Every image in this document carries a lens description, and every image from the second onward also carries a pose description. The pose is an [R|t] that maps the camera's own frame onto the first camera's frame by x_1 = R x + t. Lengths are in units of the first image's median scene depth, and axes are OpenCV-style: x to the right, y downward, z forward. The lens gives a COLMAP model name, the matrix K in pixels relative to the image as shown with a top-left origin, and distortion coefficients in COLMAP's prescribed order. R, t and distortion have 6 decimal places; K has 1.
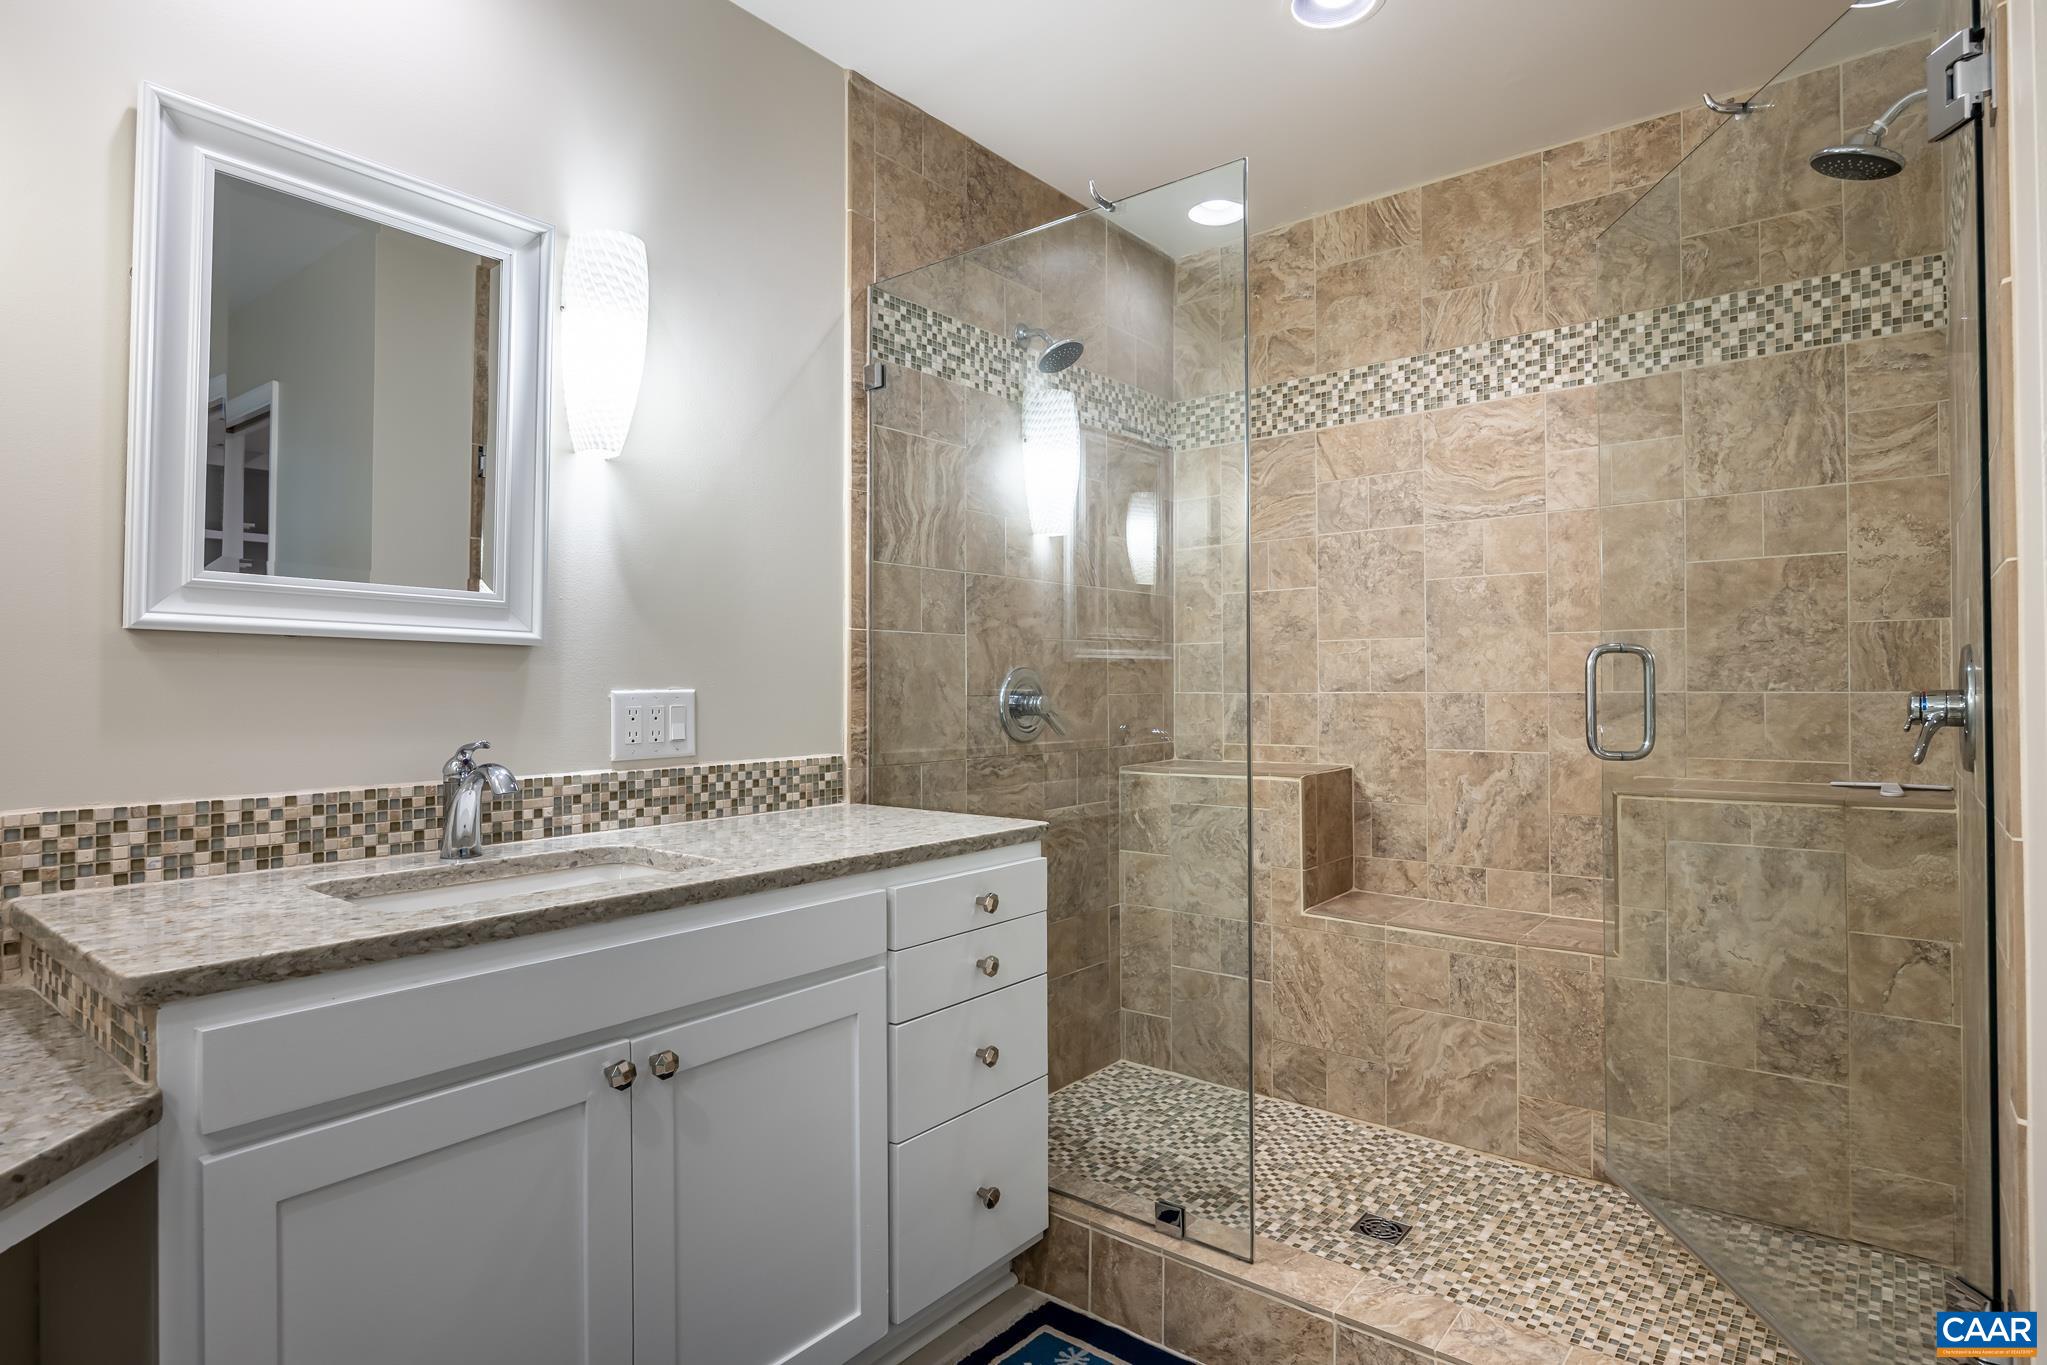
lens RADIAL K [[1116.1, 0, 1020.3], [0, 1116.1, 677.8], [0, 0, 1]] dist [0.000139, 0.000433]
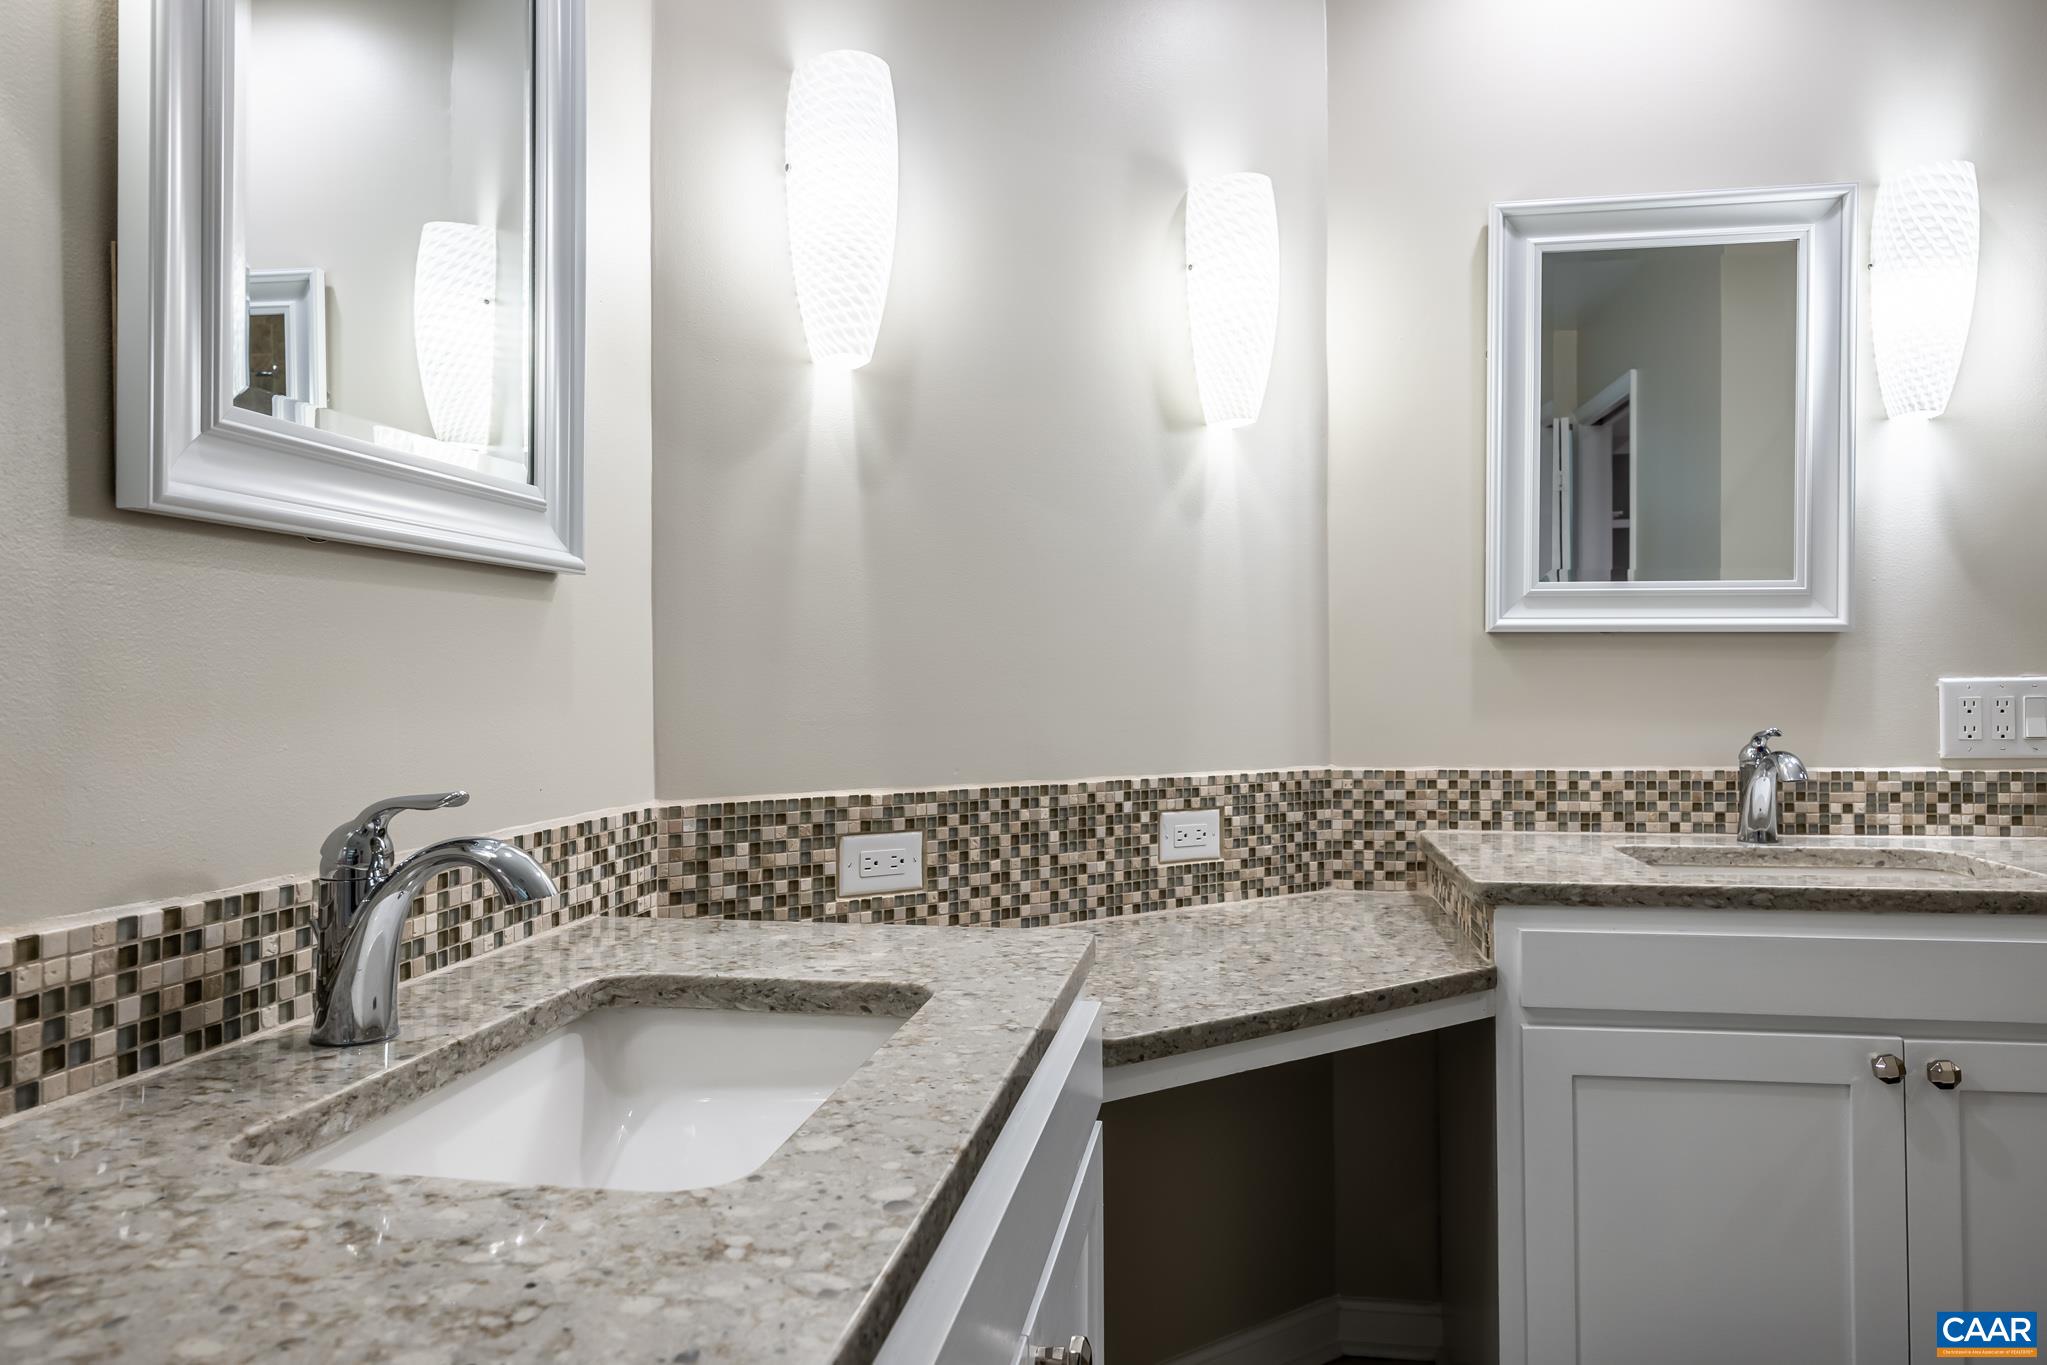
lens RADIAL K [[1340.8, 0, 1023.5], [0, 1340.8, 682.5], [0, 0, 1]] dist [-0.052106, -0.000164]
pose [[0.505311, -0.000892, -0.862937, 0.217053], [0.013713, 0.999881, 0.006996, -0.003691], [0.862828, -0.015369, 0.505264, -0.204741]]
